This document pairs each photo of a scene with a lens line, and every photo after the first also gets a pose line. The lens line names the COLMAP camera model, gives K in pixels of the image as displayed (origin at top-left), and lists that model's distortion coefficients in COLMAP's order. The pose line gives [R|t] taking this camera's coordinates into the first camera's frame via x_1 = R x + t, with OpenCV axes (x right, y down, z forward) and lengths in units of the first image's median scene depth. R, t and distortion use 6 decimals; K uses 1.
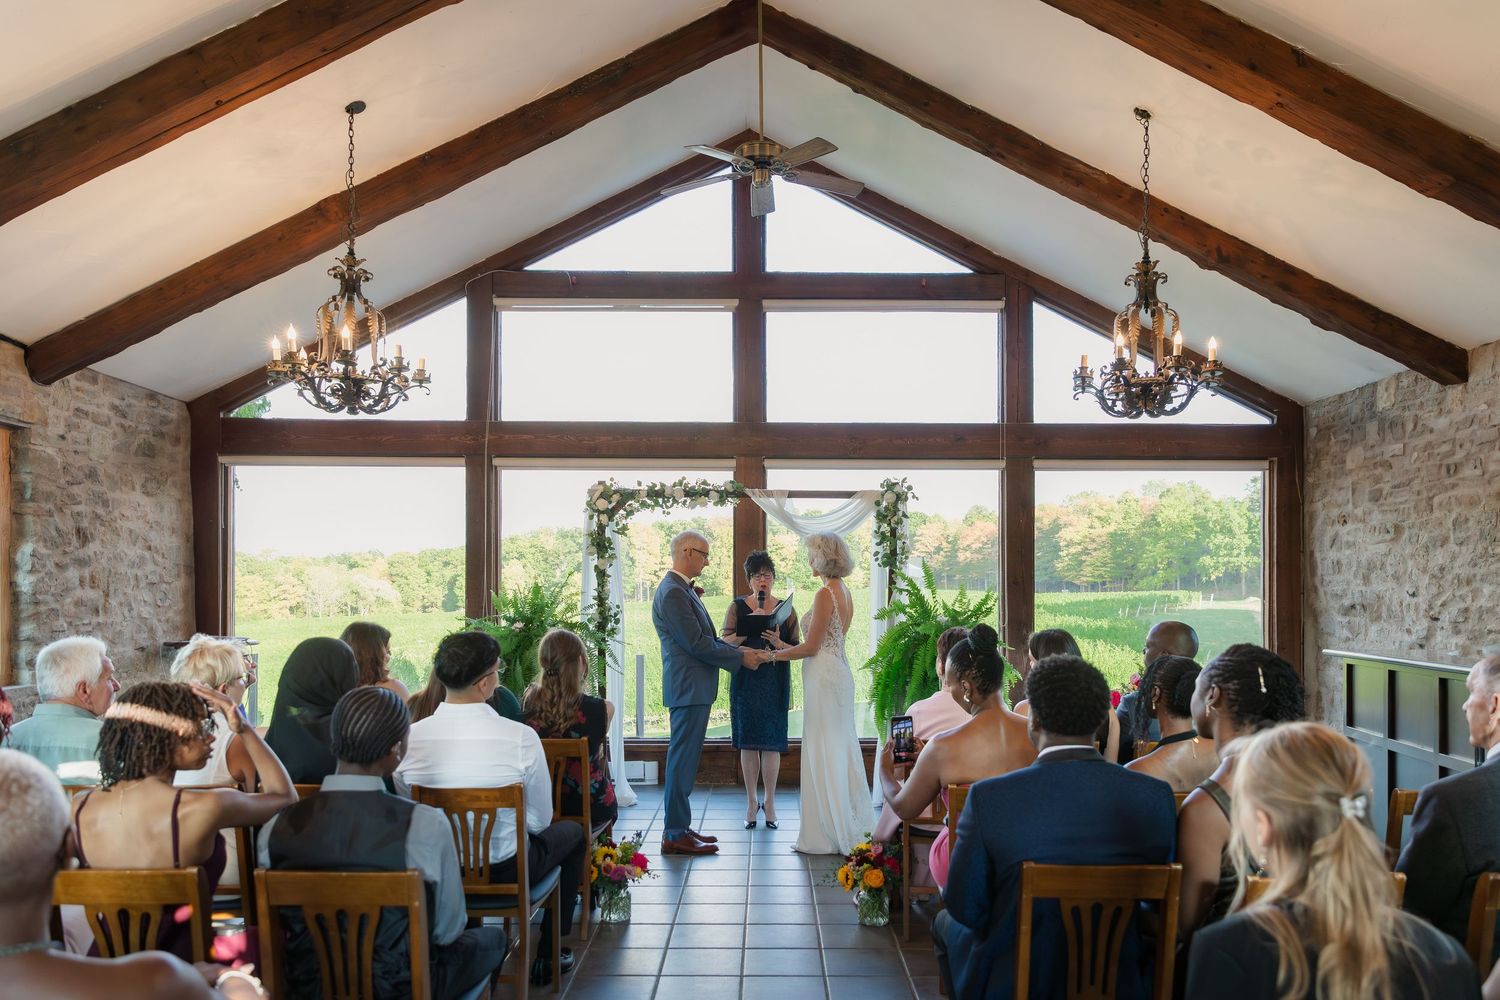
lens RADIAL K [[1572.9, 0, 613.6], [0, 1572.9, 499.9], [0, 0, 1]] dist [0.017415, 0.004325]
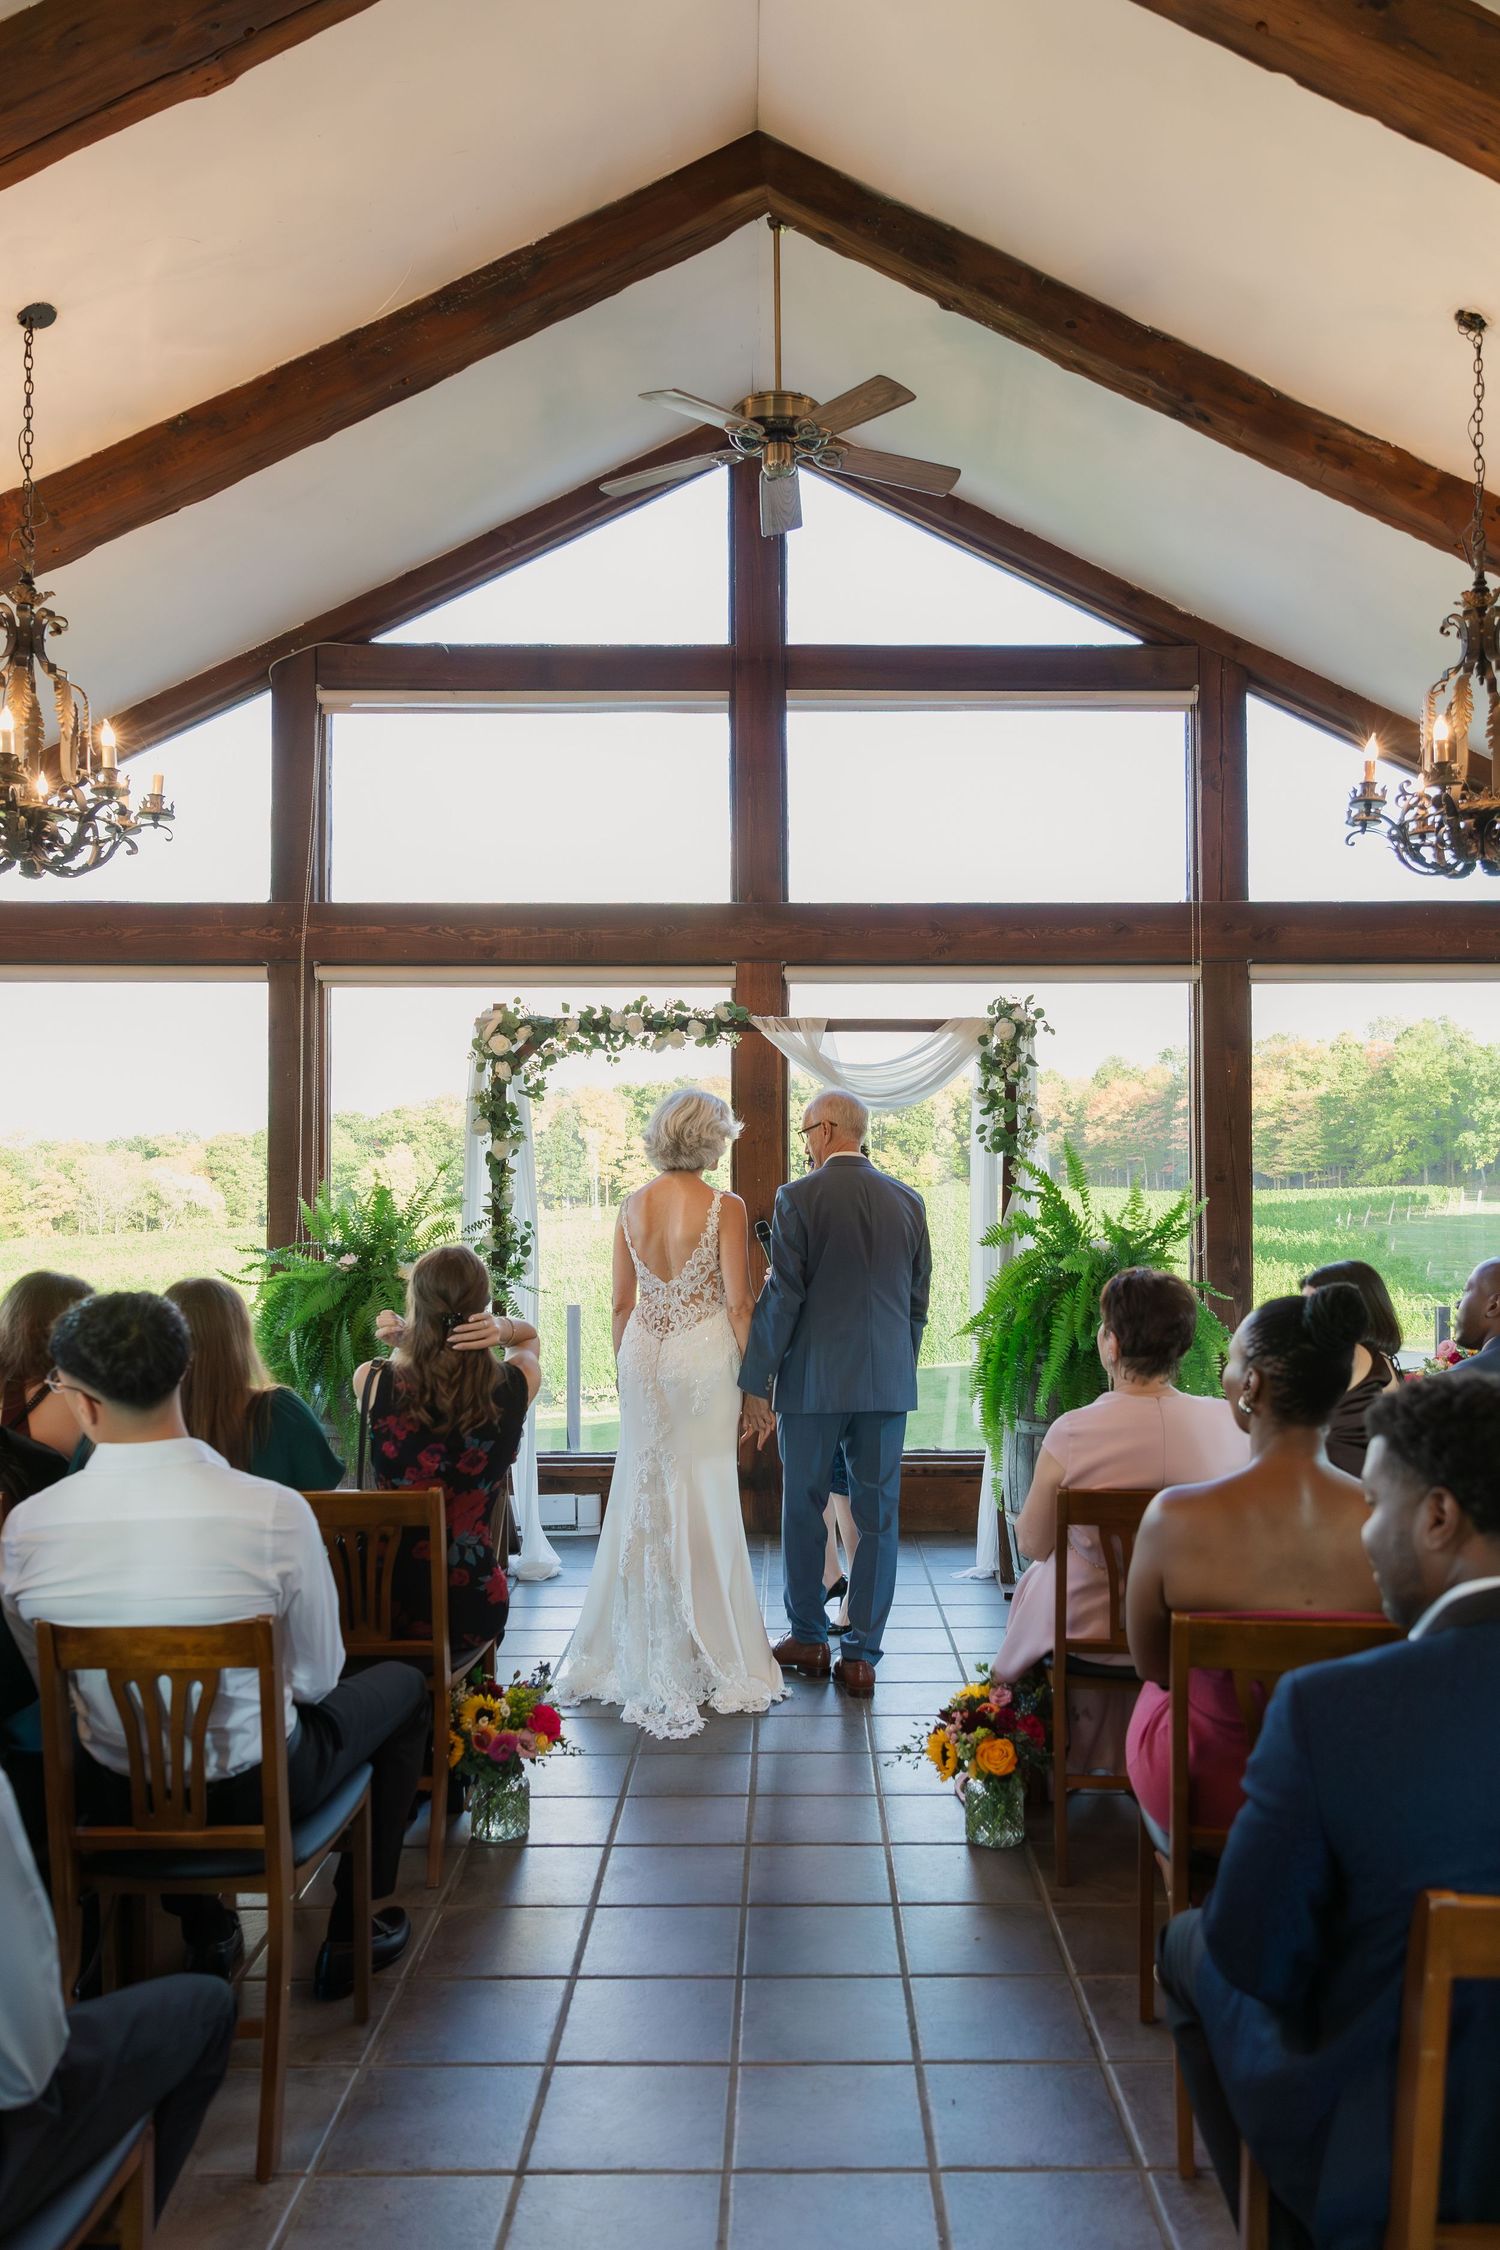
lens RADIAL K [[2359.4, 0, 750.0], [0, 2359.4, 1125.0], [0, 0, 1]] dist [0.017415, 0.004325]
pose [[0.996778, -0.004689, 0.080070, 0.014687], [0.002240, 0.999527, 0.030657, 0.006048], [-0.080175, -0.030379, 0.996318, 0.148466]]
